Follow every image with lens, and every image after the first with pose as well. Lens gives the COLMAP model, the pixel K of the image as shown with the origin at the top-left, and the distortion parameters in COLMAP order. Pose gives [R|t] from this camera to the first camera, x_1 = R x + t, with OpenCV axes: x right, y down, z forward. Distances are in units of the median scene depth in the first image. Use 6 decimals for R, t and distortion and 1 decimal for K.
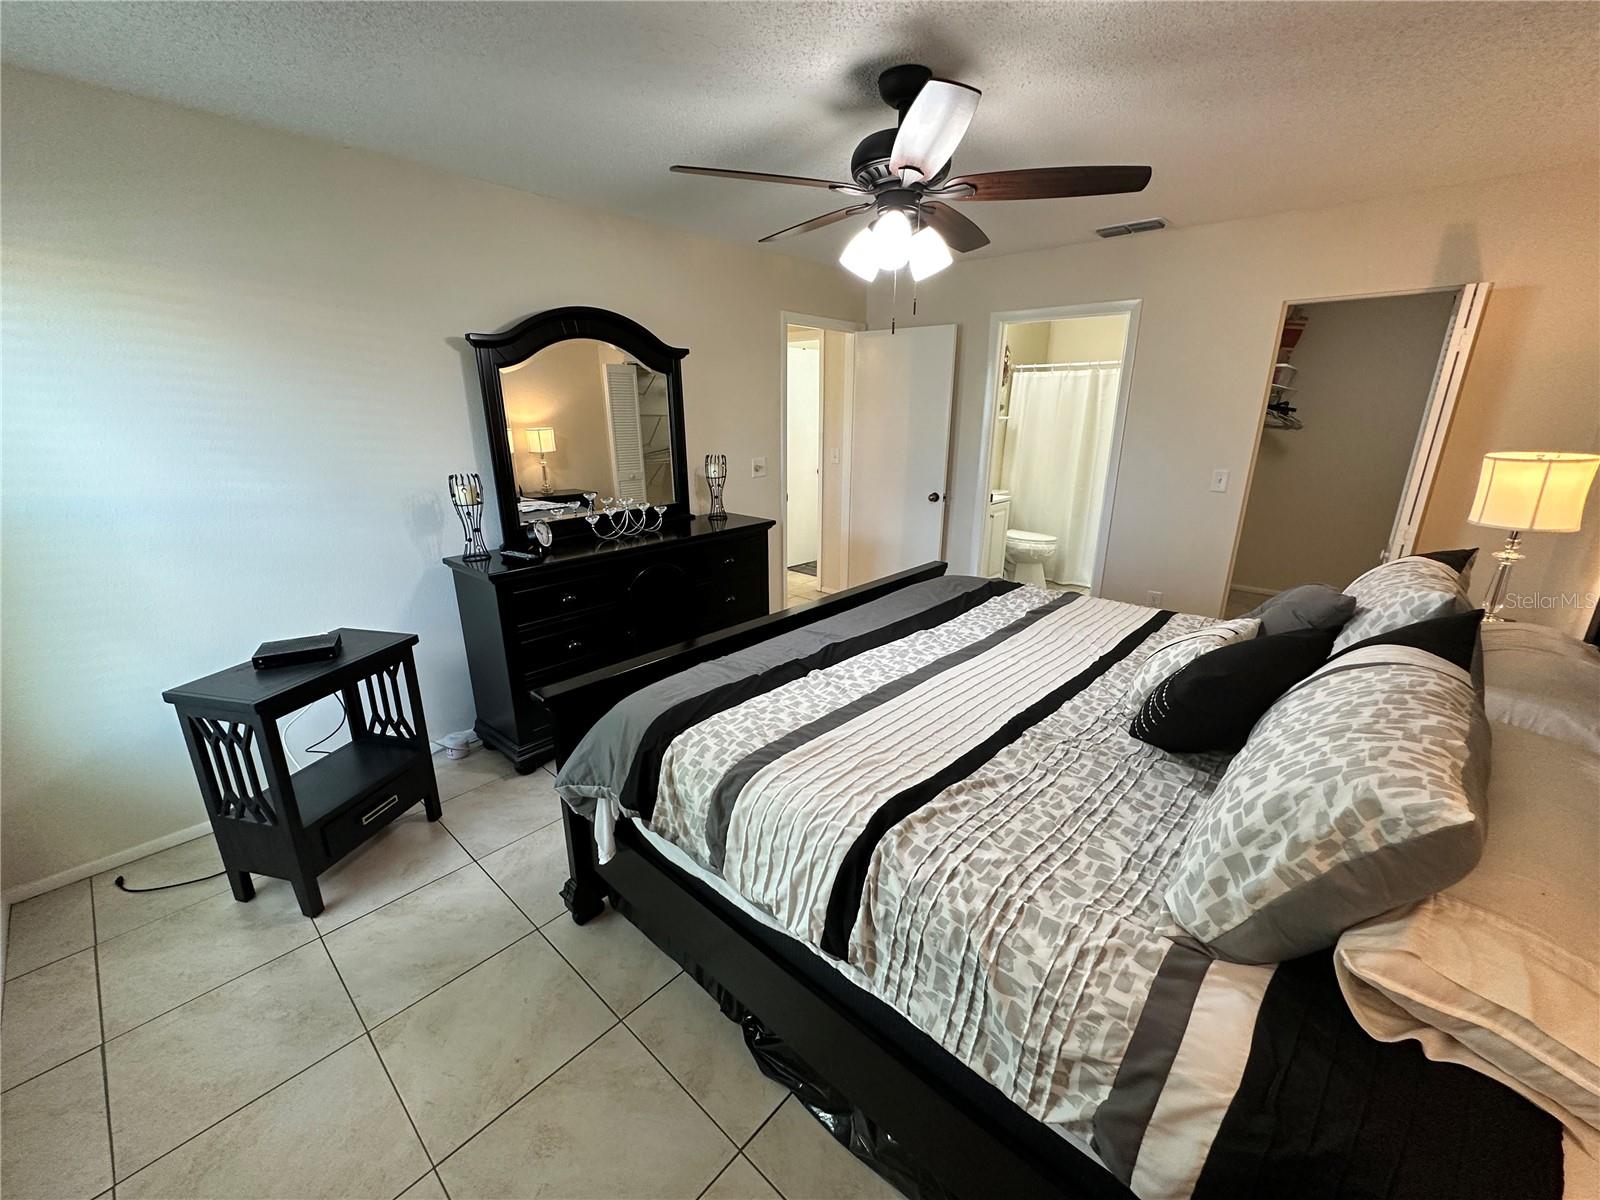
lens RADIAL K [[639.3, 0, 803.1], [0, 639.3, 596.7], [0, 0, 1]] dist [-0.000753, 0.000107]
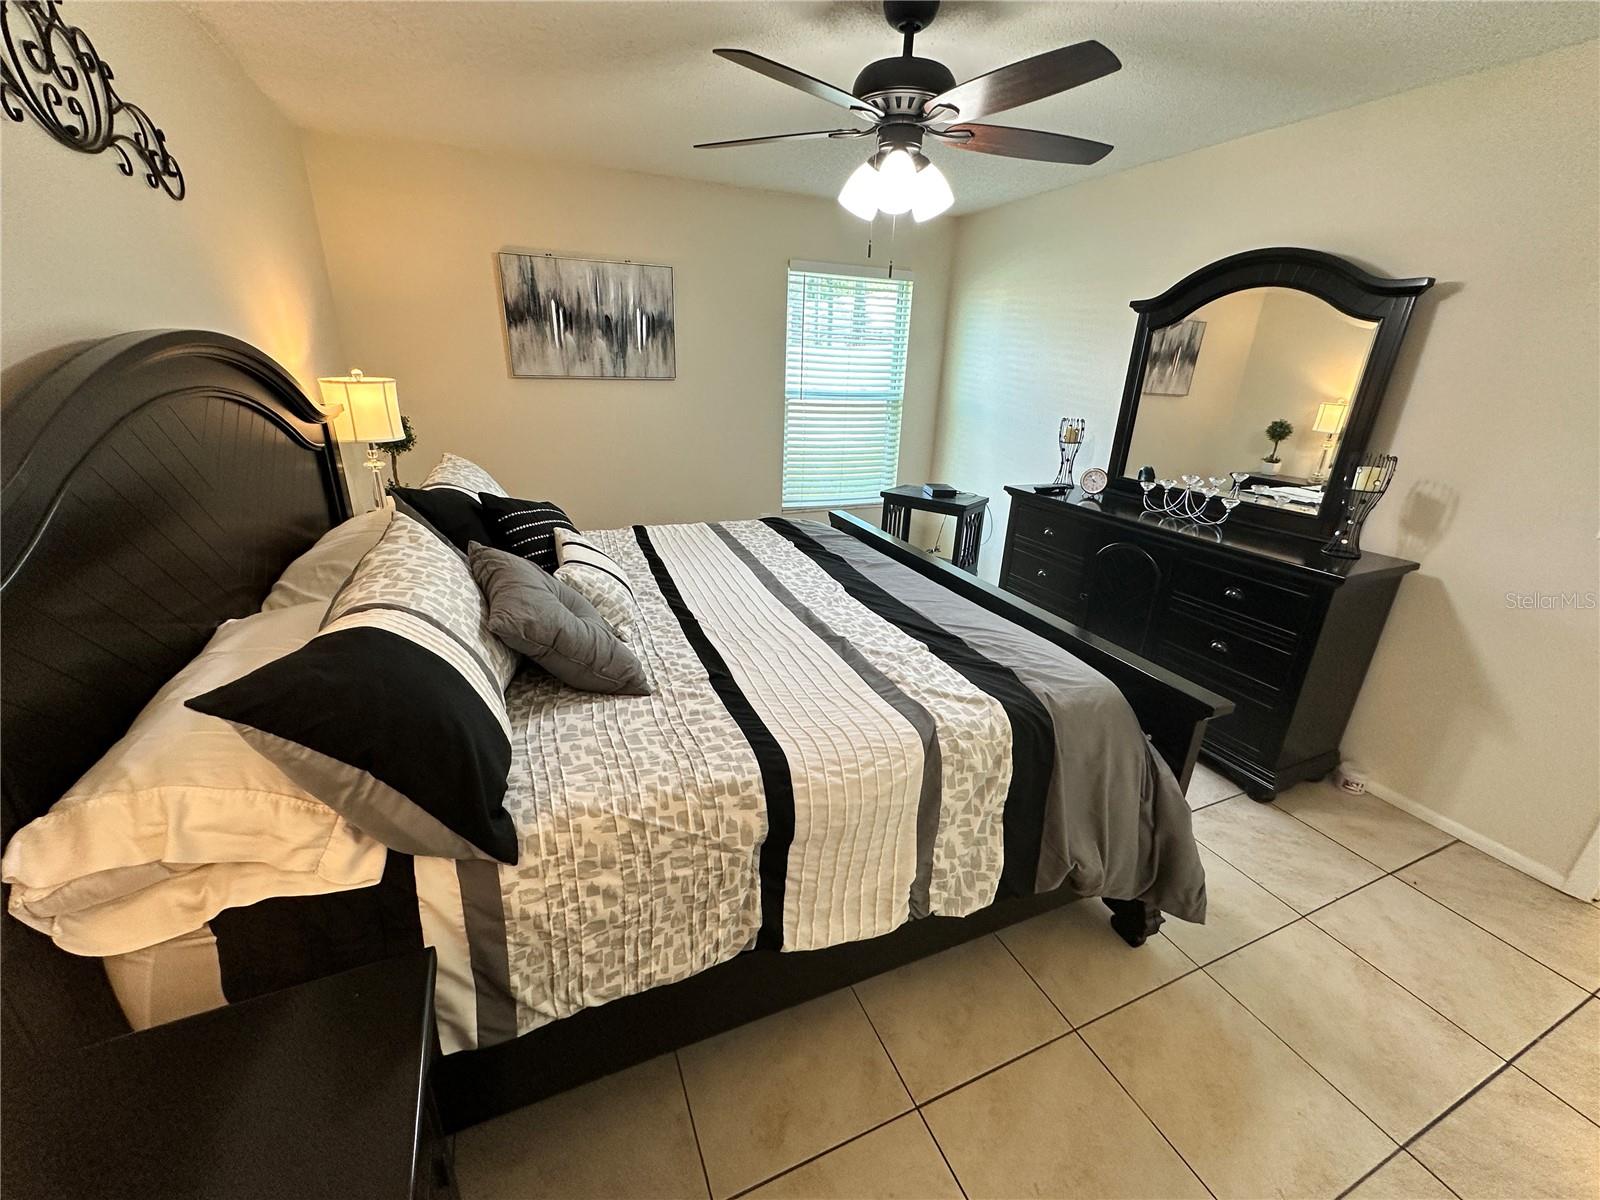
lens RADIAL K [[639.3, 0, 803.1], [0, 639.3, 596.7], [0, 0, 1]] dist [-0.000753, 0.000107]
pose [[-0.426125, 0.297163, -0.854466, 0.841752], [-0.287252, 0.851188, 0.439277, -0.277603], [0.857848, 0.432634, -0.277352, 0.975901]]
